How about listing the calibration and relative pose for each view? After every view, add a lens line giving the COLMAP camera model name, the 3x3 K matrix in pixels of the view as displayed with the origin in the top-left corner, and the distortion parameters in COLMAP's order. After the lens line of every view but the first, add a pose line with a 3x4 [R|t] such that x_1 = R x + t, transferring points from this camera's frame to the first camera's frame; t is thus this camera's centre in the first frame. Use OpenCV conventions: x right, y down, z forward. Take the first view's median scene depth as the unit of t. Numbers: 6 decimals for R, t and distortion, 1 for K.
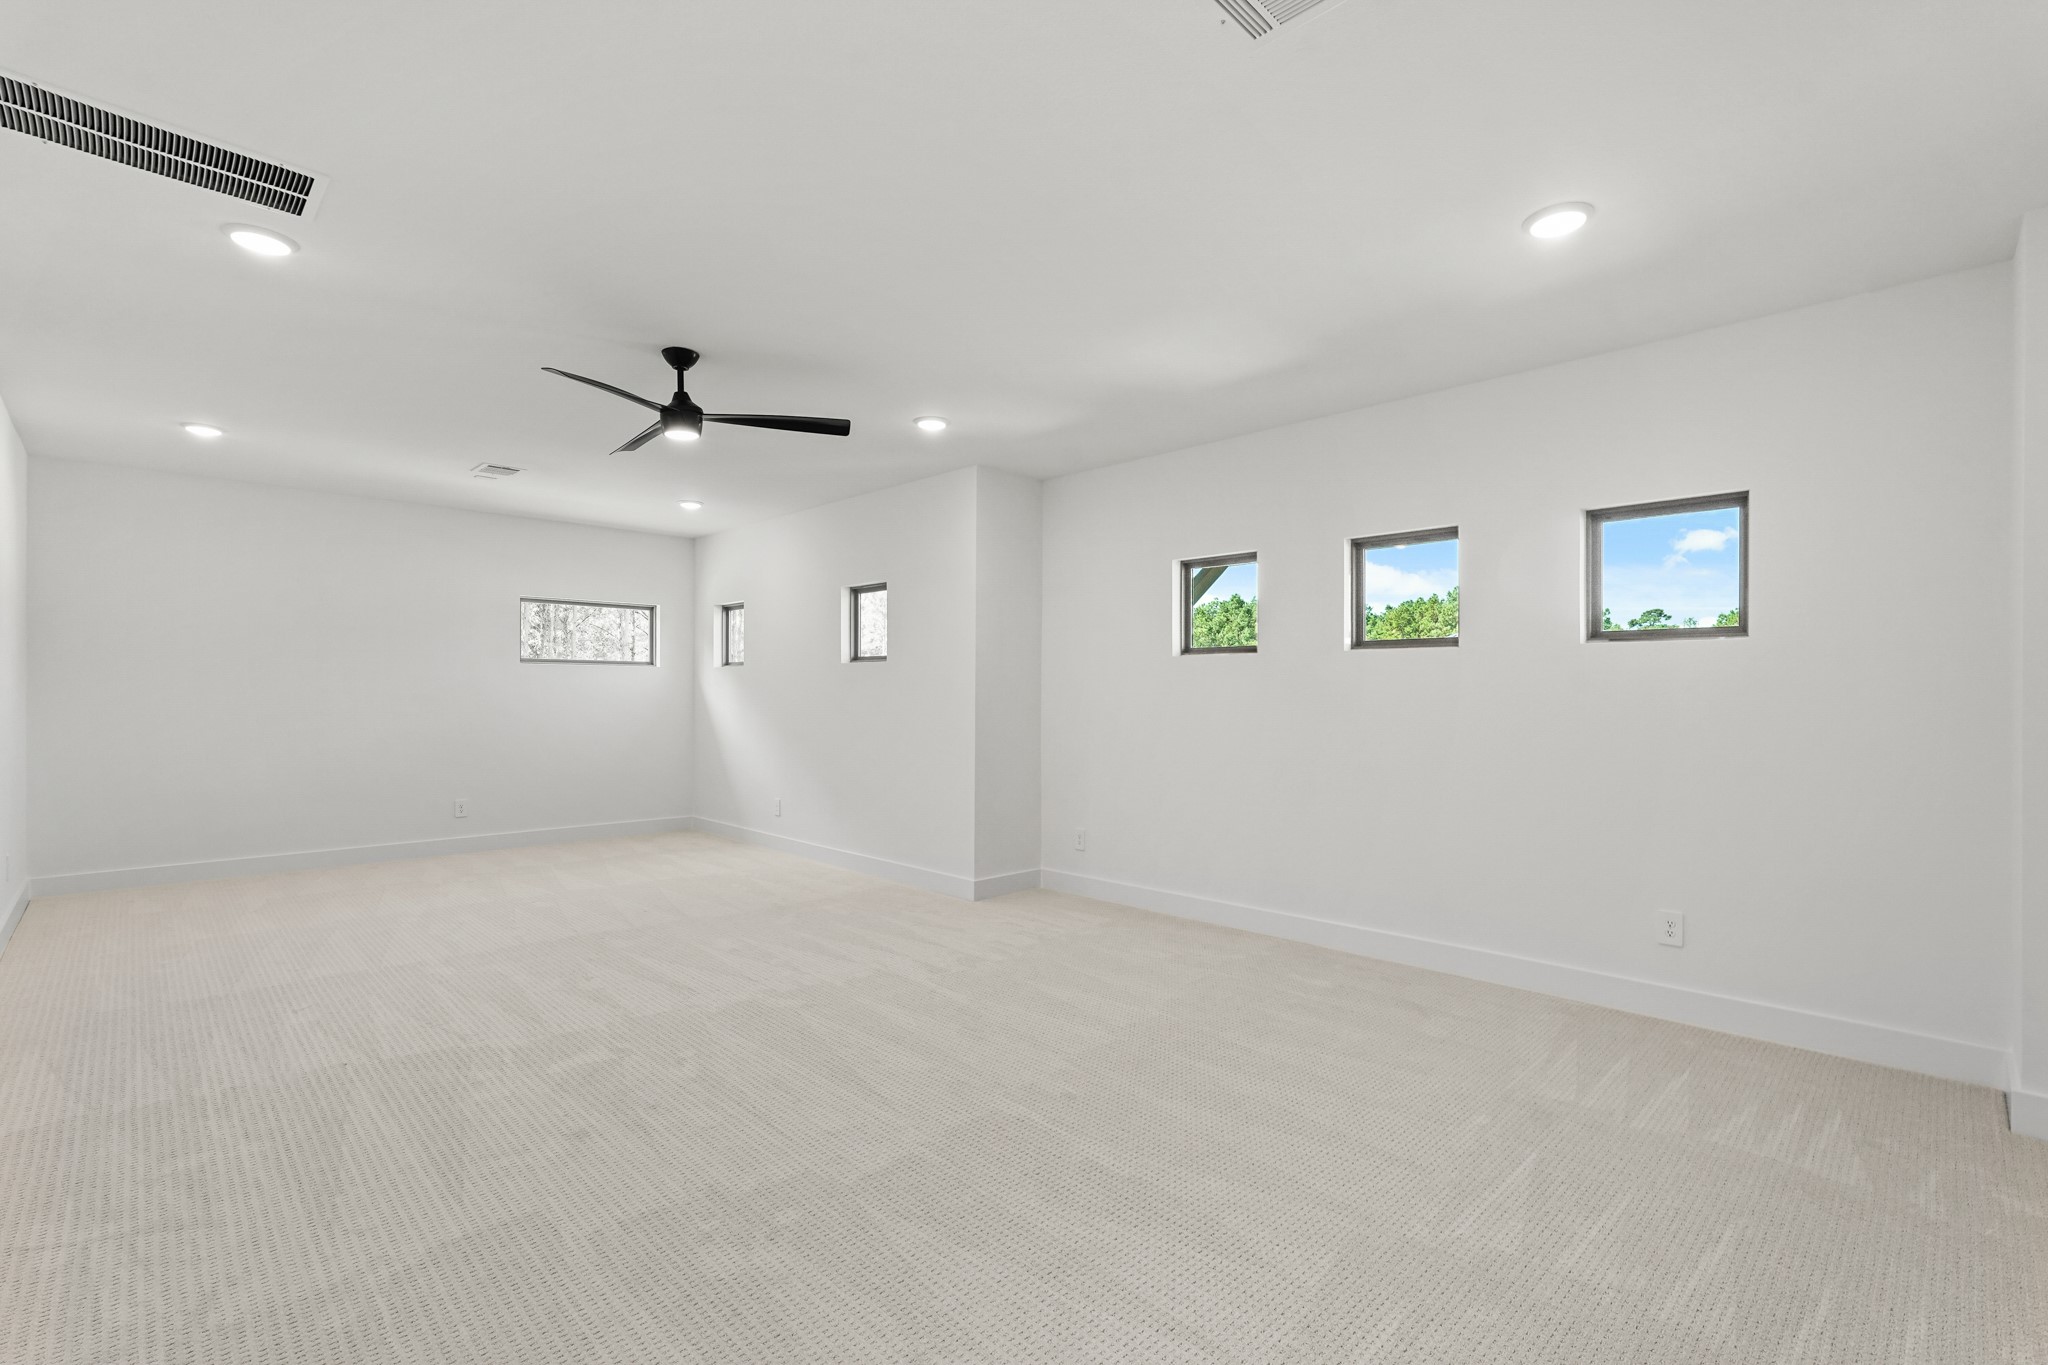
lens RADIAL K [[932.5, 0, 1032.3], [0, 932.5, 691.6], [0, 0, 1]] dist [-0.001632, 0.001980]
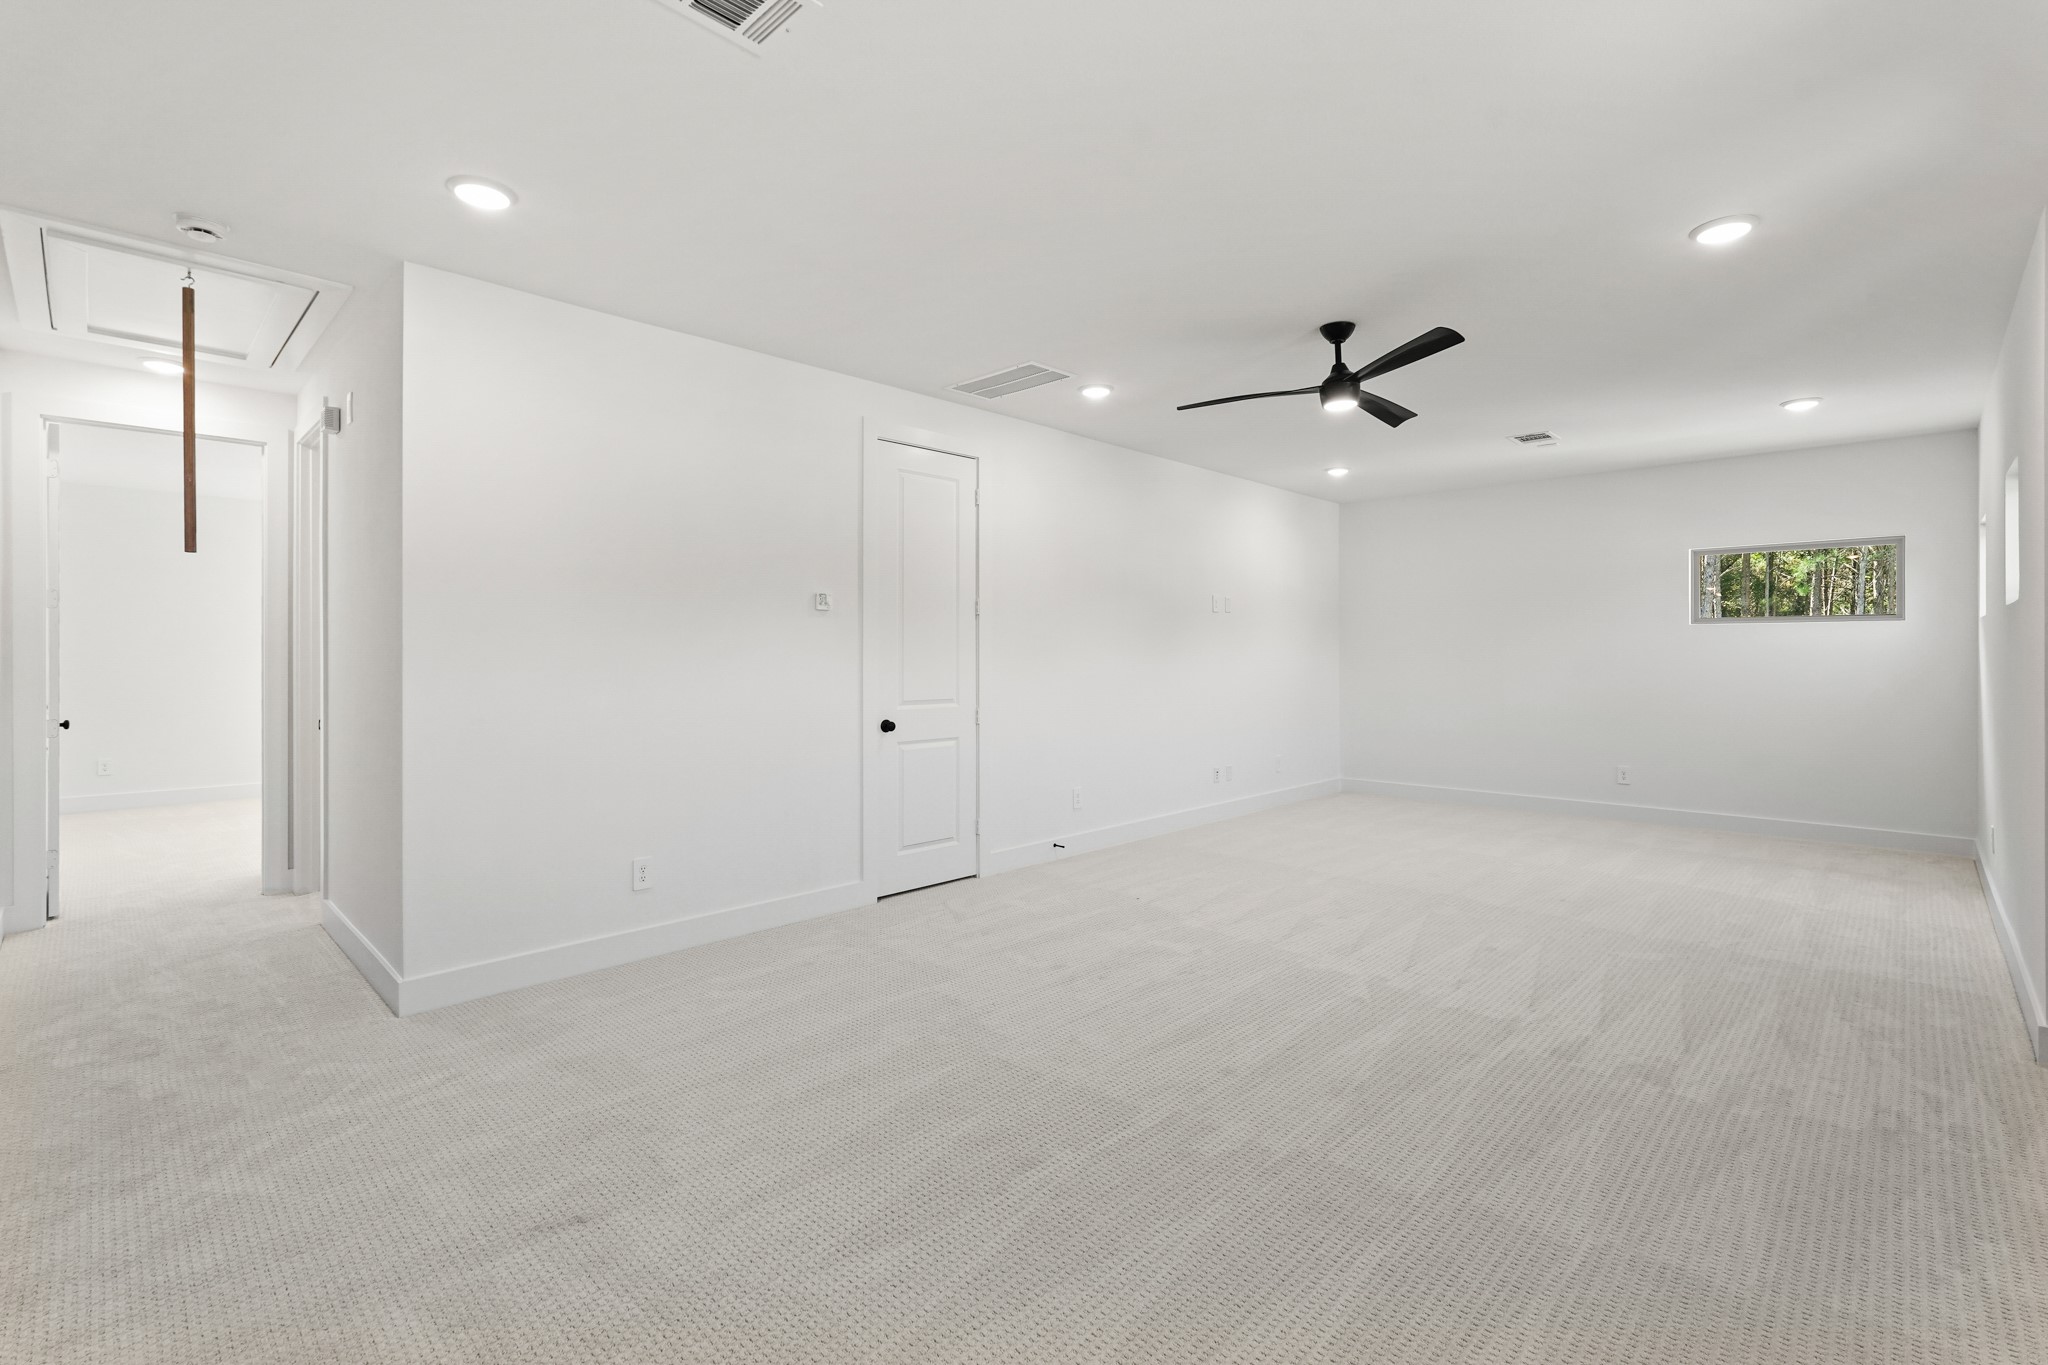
lens RADIAL K [[932.5, 0, 1027.5], [0, 932.5, 672.6], [0, 0, 1]] dist [-0.001632, 0.001980]
pose [[0.014737, 0.014385, -0.999788, 0.633906], [0.001630, 0.999895, 0.014411, 0.002262], [0.999890, -0.001842, 0.014712, 0.632629]]
